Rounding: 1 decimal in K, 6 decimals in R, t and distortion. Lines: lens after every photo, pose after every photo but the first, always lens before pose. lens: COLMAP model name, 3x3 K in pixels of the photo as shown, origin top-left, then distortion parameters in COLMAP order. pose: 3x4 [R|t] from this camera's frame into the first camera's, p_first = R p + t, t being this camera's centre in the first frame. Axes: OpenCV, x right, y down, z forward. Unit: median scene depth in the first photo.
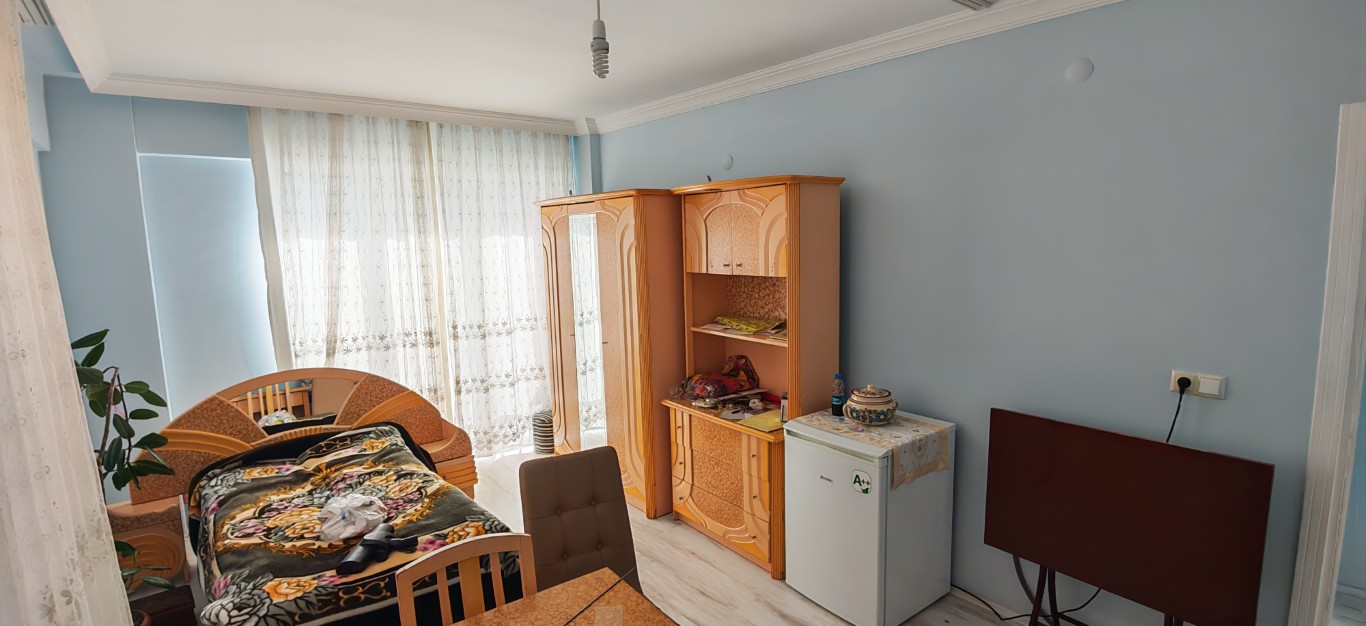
lens RADIAL K [[620.7, 0, 687.0], [0, 620.7, 312.8], [0, 0, 1]] dist [-0.022506, 0.000026]
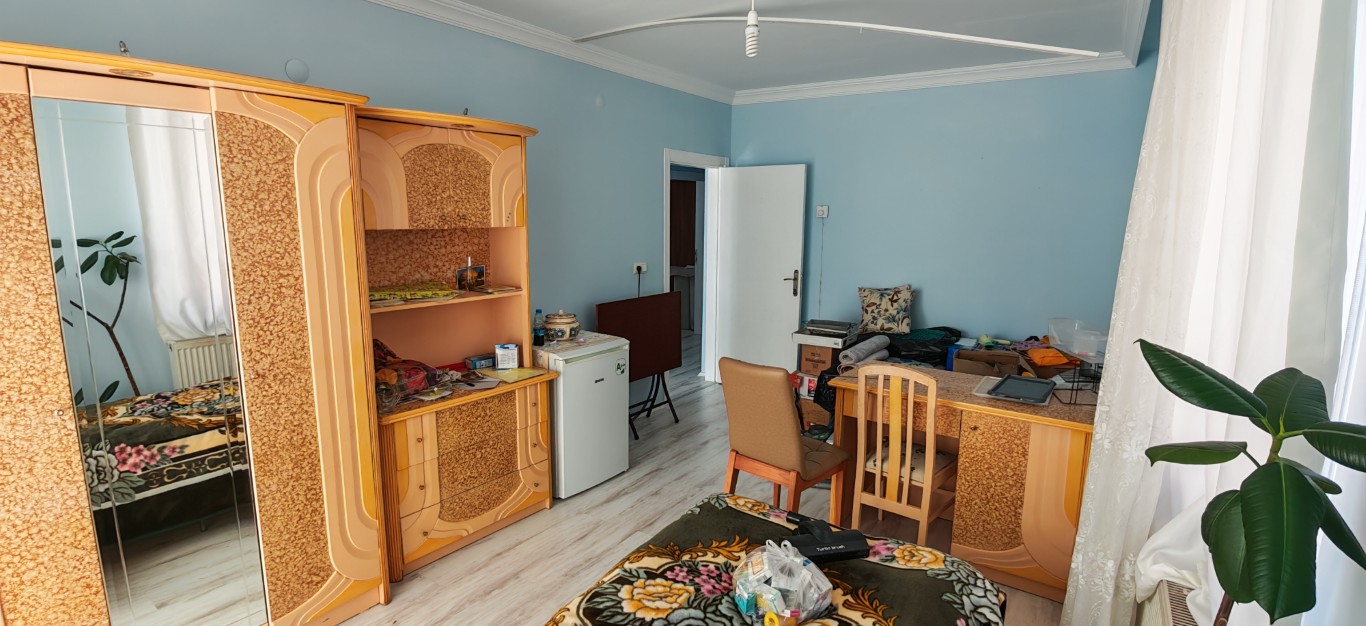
lens RADIAL K [[620.7, 0, 687.0], [0, 620.7, 312.8], [0, 0, 1]] dist [-0.022506, 0.000026]
pose [[-0.284590, -0.132785, 0.949409, -0.960738], [0.118495, 0.977894, 0.172289, -0.063667], [-0.951298, 0.161531, -0.262564, 1.066530]]
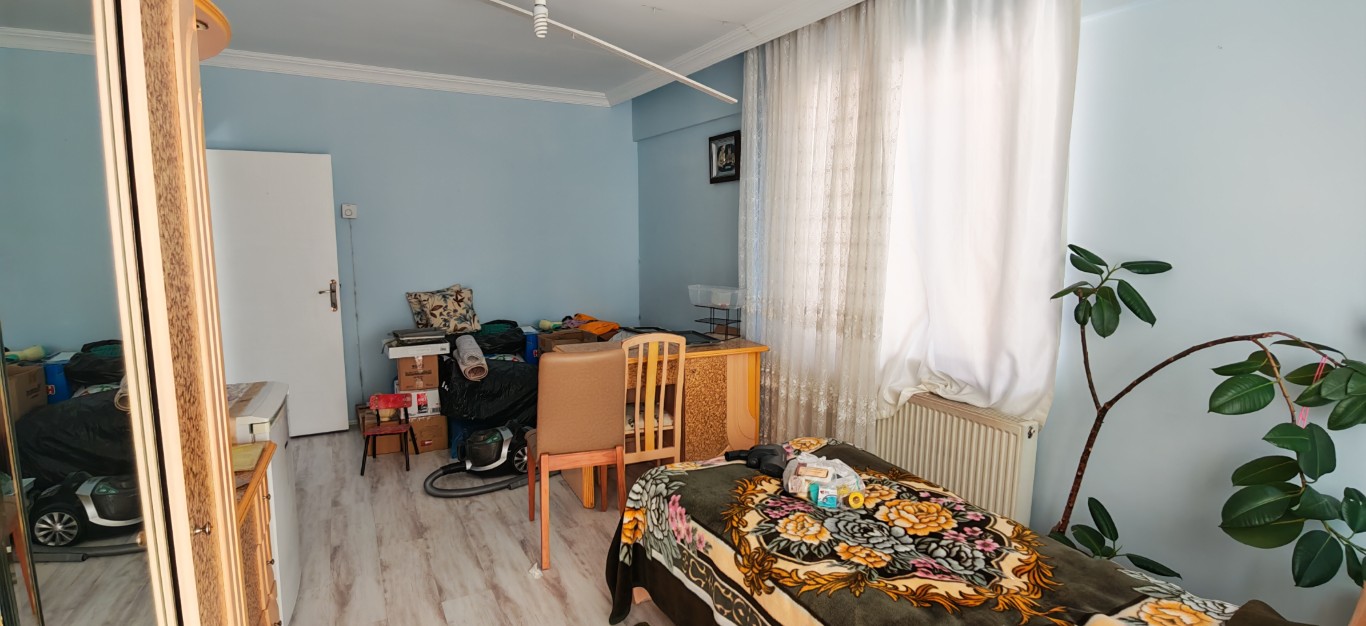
lens RADIAL K [[620.7, 0, 687.0], [0, 620.7, 312.8], [0, 0, 1]] dist [-0.022506, 0.000026]
pose [[-0.982758, -0.006871, 0.184767, -0.454033], [0.039501, 0.968436, 0.246112, -0.094837], [-0.180626, 0.249167, -0.951467, 1.560278]]
